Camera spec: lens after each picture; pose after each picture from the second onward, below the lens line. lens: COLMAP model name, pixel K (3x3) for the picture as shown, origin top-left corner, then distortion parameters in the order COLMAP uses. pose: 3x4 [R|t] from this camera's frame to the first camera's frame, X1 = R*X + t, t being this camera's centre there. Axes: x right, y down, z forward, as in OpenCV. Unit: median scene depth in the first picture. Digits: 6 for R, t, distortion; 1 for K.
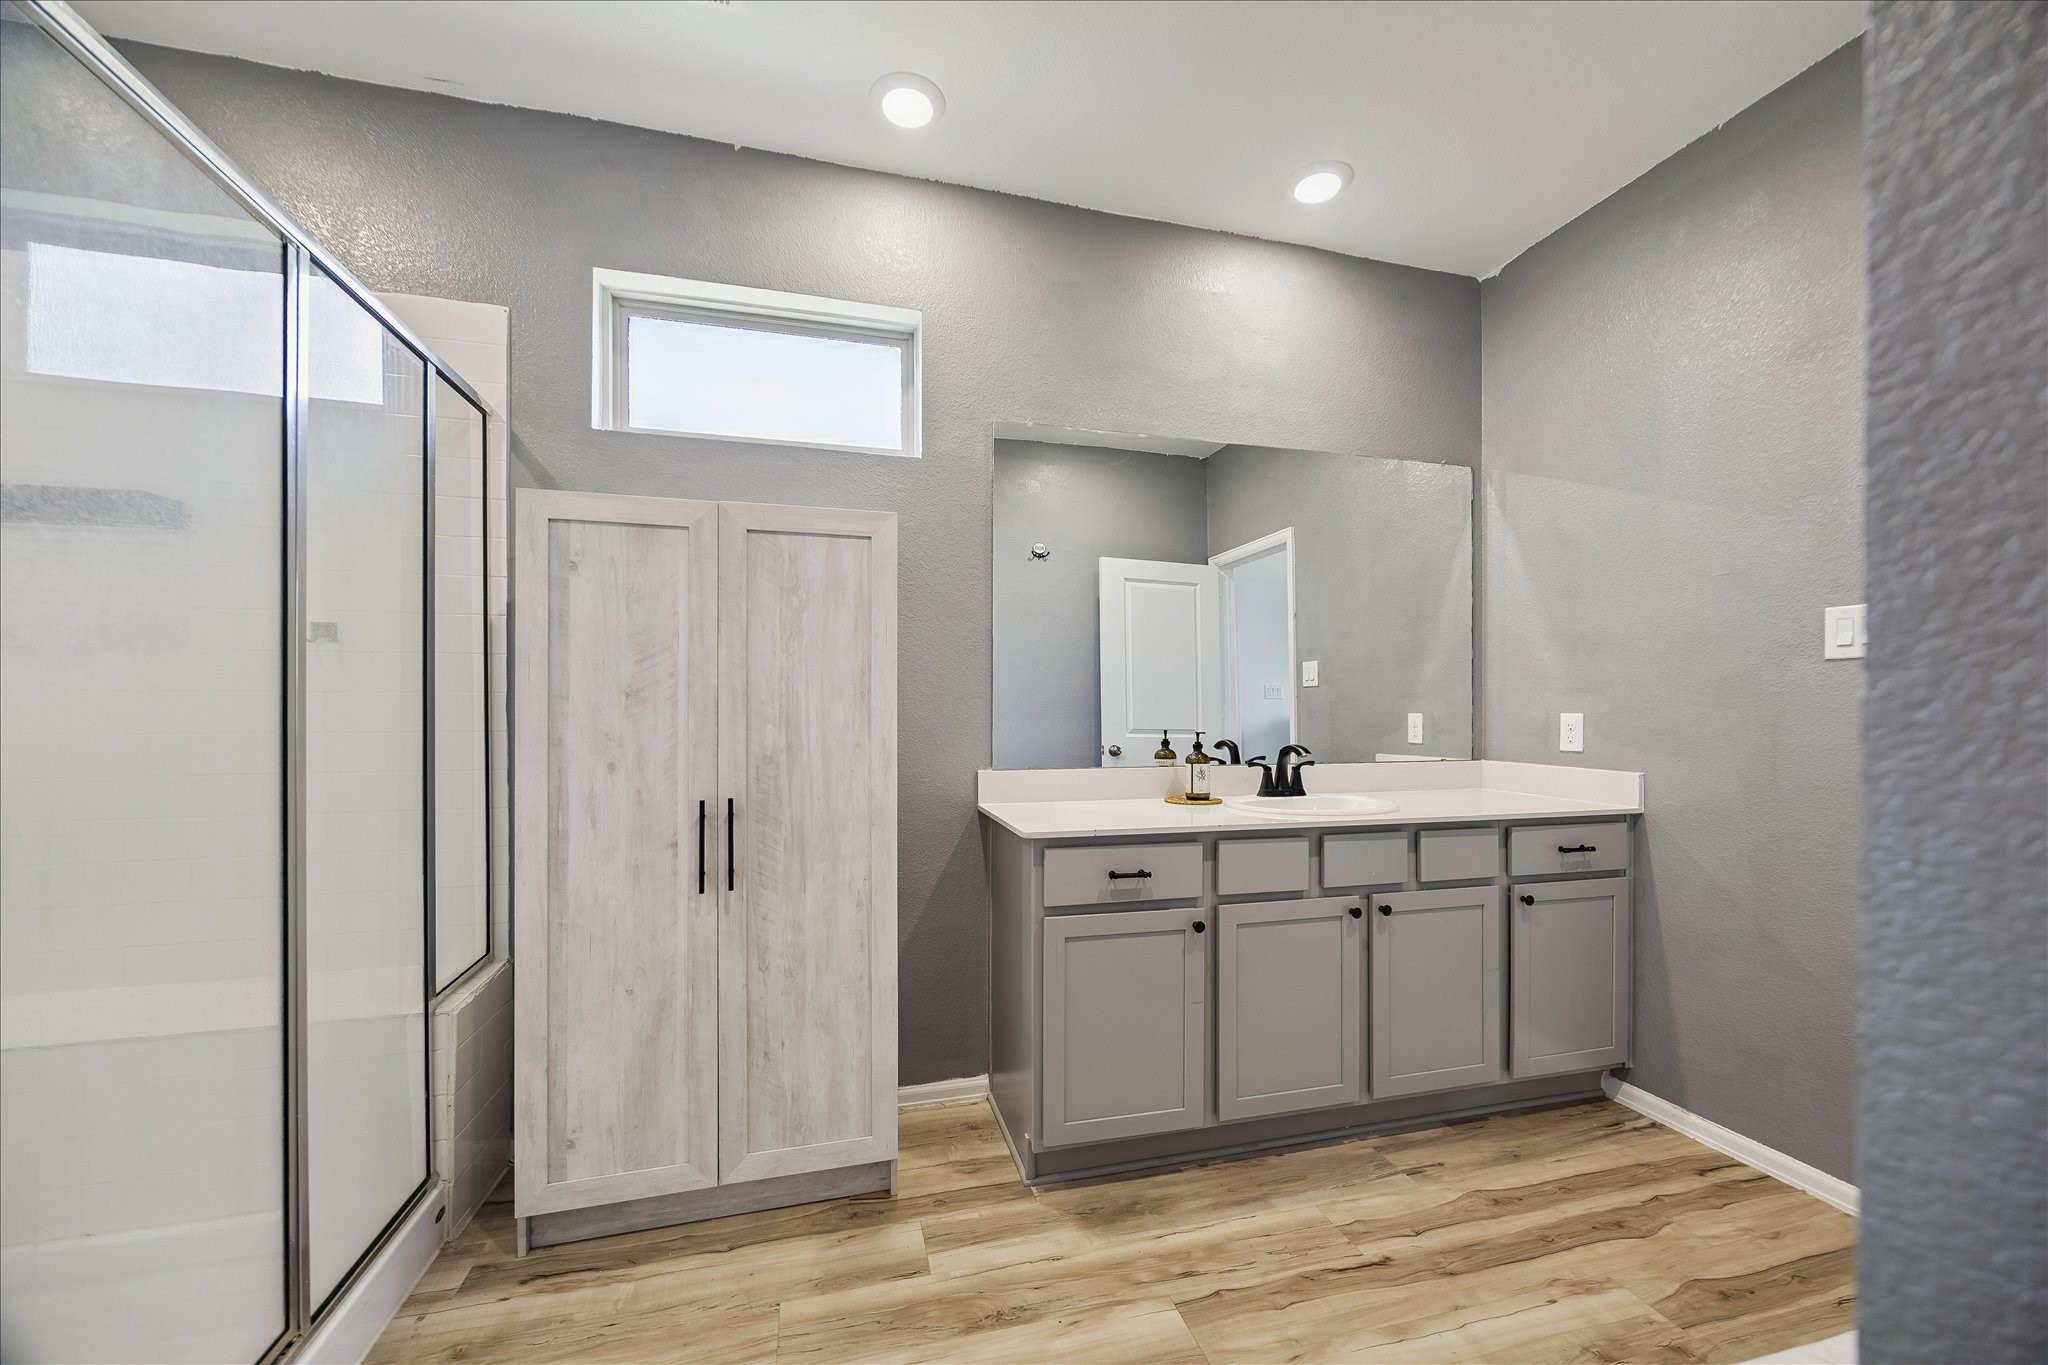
lens RADIAL K [[794.0, 0, 1033.0], [0, 794.0, 697.0], [0, 0, 1]] dist [-0.000019, -0.000407]
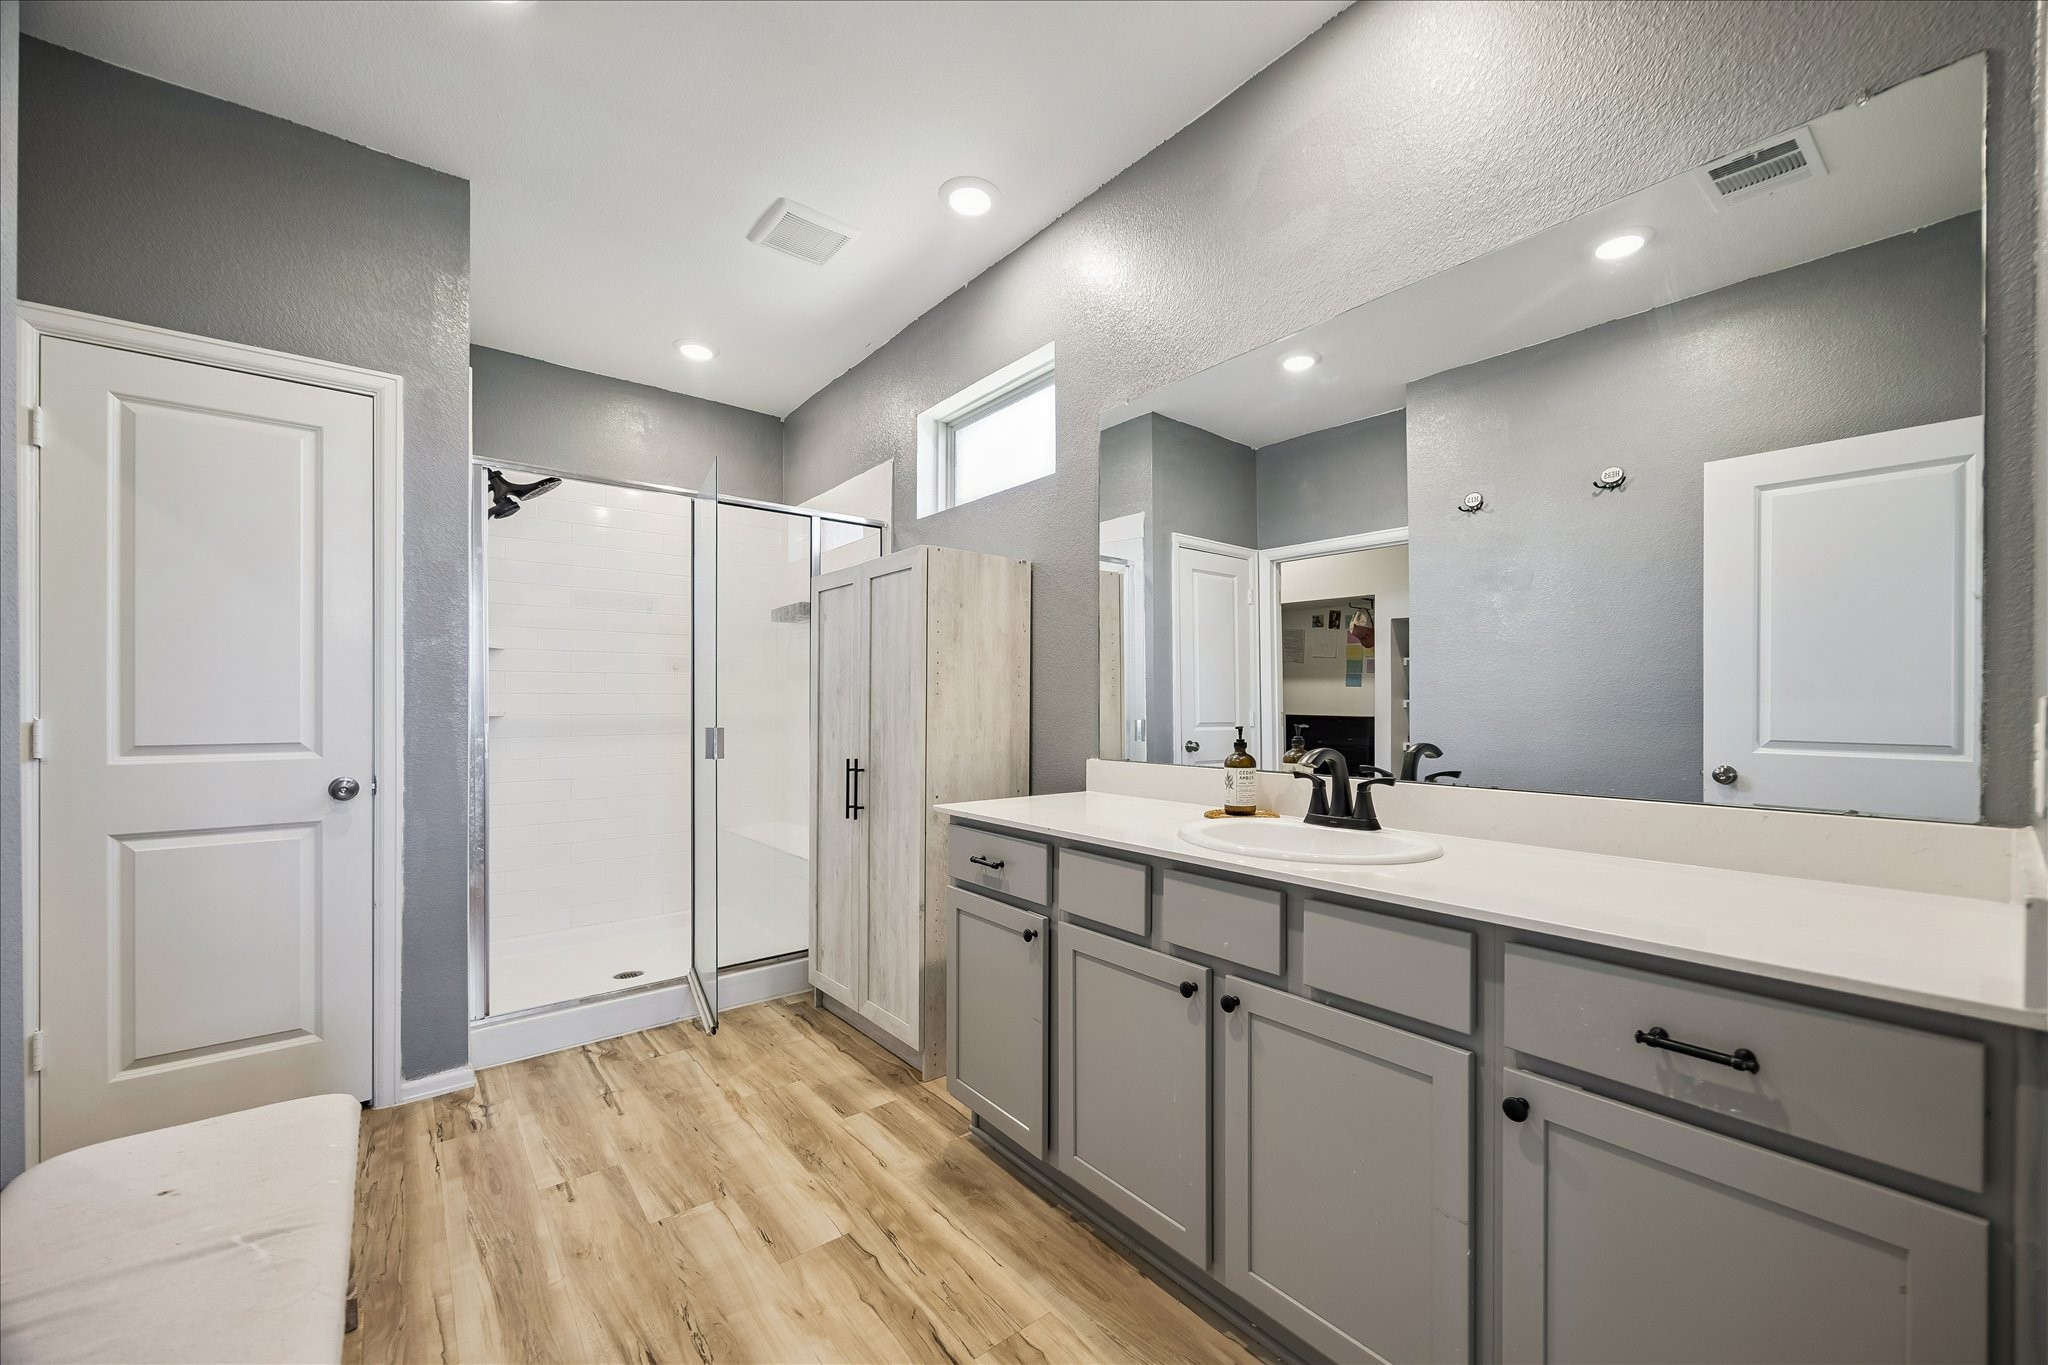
lens RADIAL K [[794.0, 0, 1037.1], [0, 794.0, 700.1], [0, 0, 1]] dist [-0.000019, -0.000407]
pose [[0.408730, -0.008958, -0.912611, 1.087648], [0.008725, 0.999944, -0.005908, 0.026624], [0.912614, -0.005548, 0.408786, 0.662788]]
